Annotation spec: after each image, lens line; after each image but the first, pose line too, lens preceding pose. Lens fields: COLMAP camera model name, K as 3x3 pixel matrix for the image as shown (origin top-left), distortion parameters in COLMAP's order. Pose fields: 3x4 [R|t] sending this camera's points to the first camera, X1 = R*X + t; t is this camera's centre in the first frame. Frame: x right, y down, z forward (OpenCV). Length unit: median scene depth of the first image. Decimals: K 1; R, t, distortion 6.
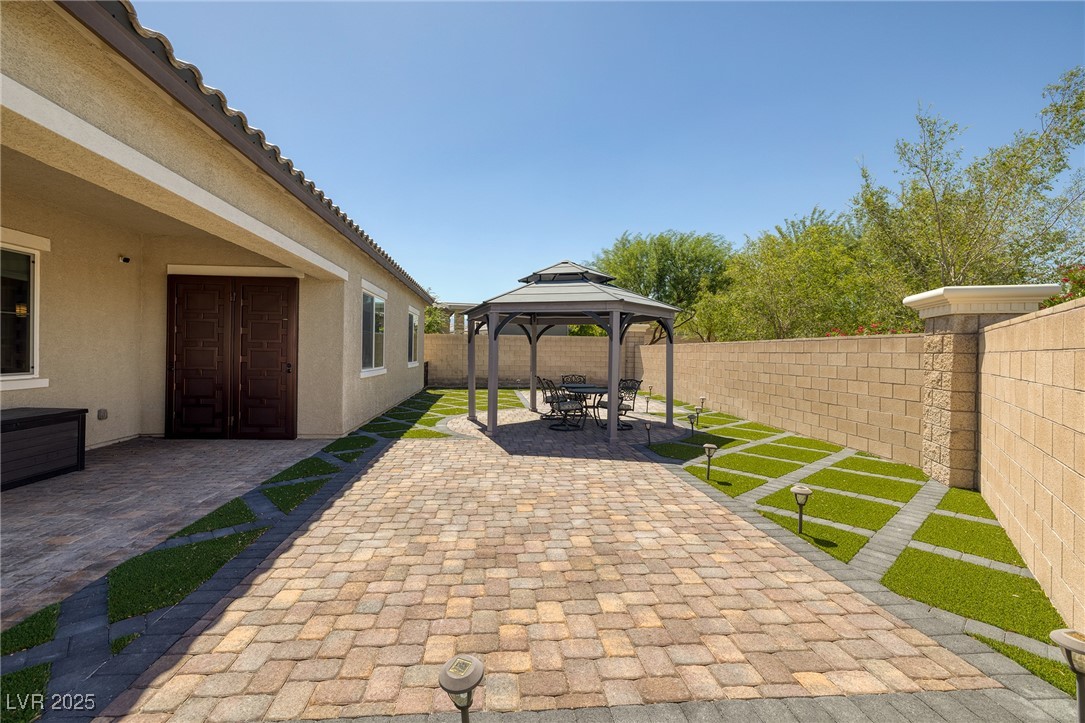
lens RADIAL K [[454.8, 0, 526.1], [0, 454.8, 352.9], [0, 0, 1]] dist [0.000279, 0.000288]
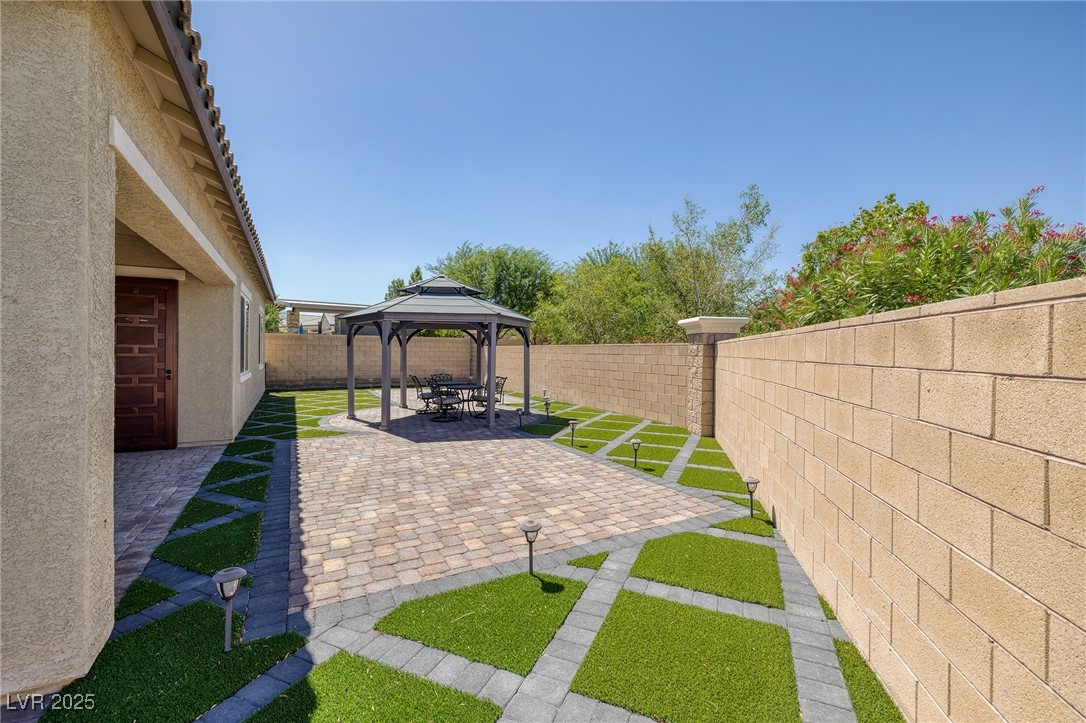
lens RADIAL K [[446.0, 0, 540.3], [0, 446.0, 355.0], [0, 0, 1]] dist [-0.000793, 0.000057]
pose [[0.912523, -0.006032, 0.408982, -0.204250], [0.001456, 0.999933, 0.011501, -0.017716], [-0.409023, -0.009899, 0.912470, -0.184287]]
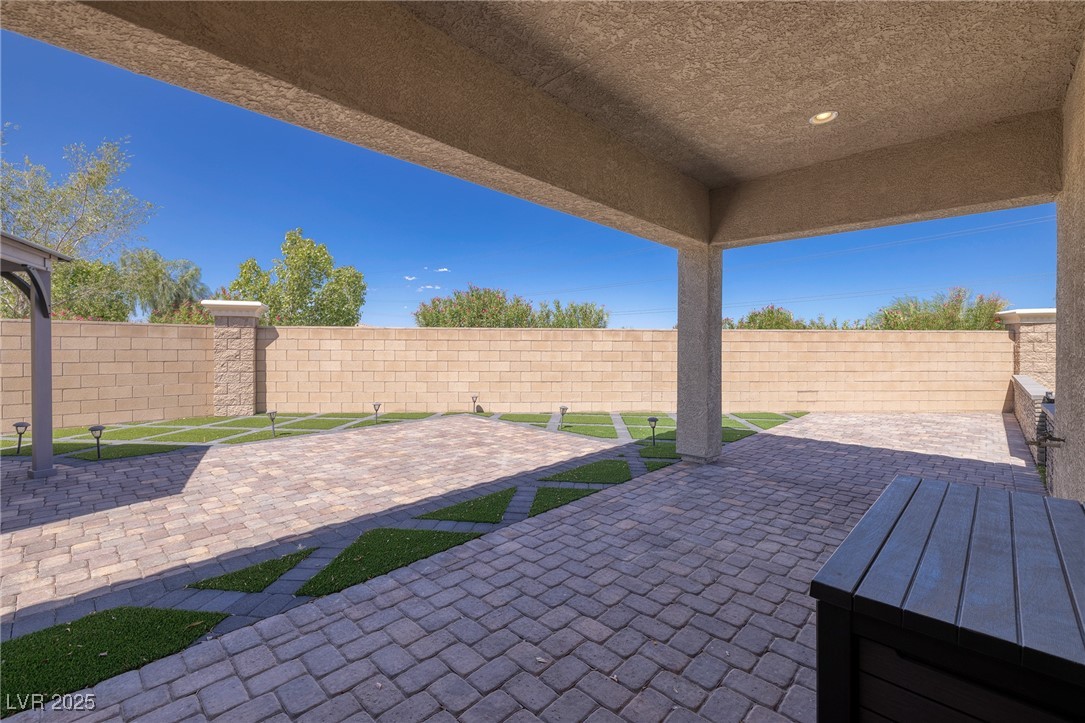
lens RADIAL K [[469.1, 0, 547.2], [0, 469.1, 342.1], [0, 0, 1]] dist [0.001340, 0.000405]
pose [[-0.663317, -0.010718, 0.748262, -0.832721], [-0.006482, 0.999942, 0.008577, -0.004595], [-0.748310, 0.000840, -0.663348, 0.988994]]
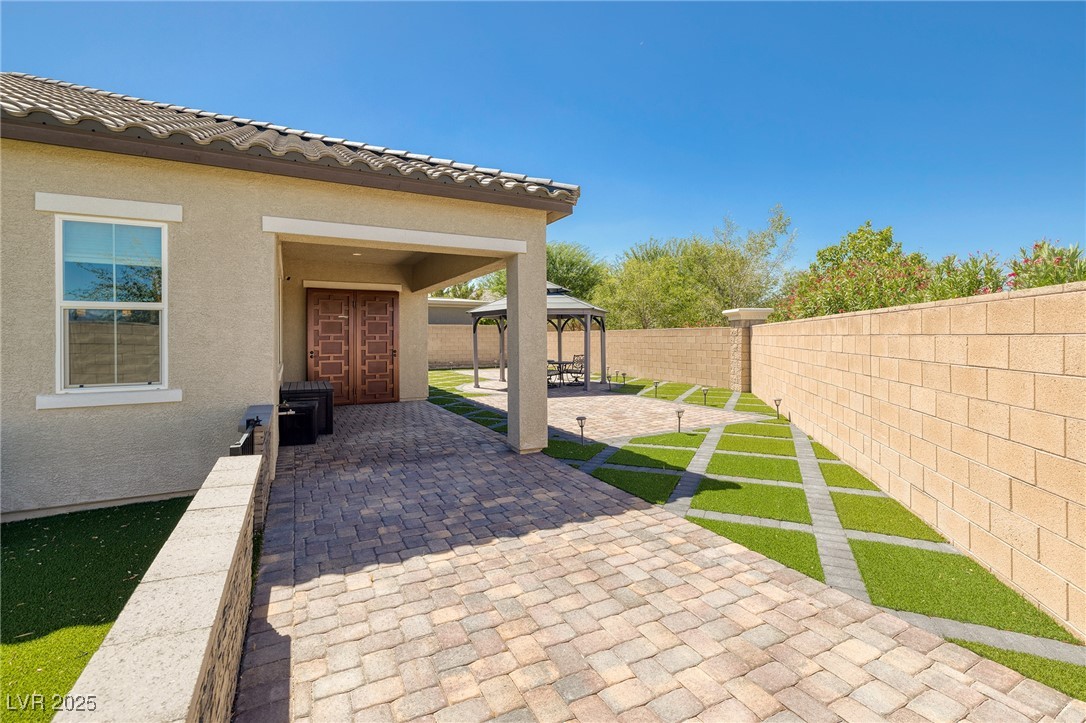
lens RADIAL K [[469.5, 0, 547.7], [0, 469.5, 342.1], [0, 0, 1]] dist [0.001340, 0.000405]
pose [[0.915772, -0.022109, 0.401090, -0.724425], [0.018332, 0.999744, 0.013251, -0.014415], [-0.401280, -0.004782, 0.915943, -0.624265]]
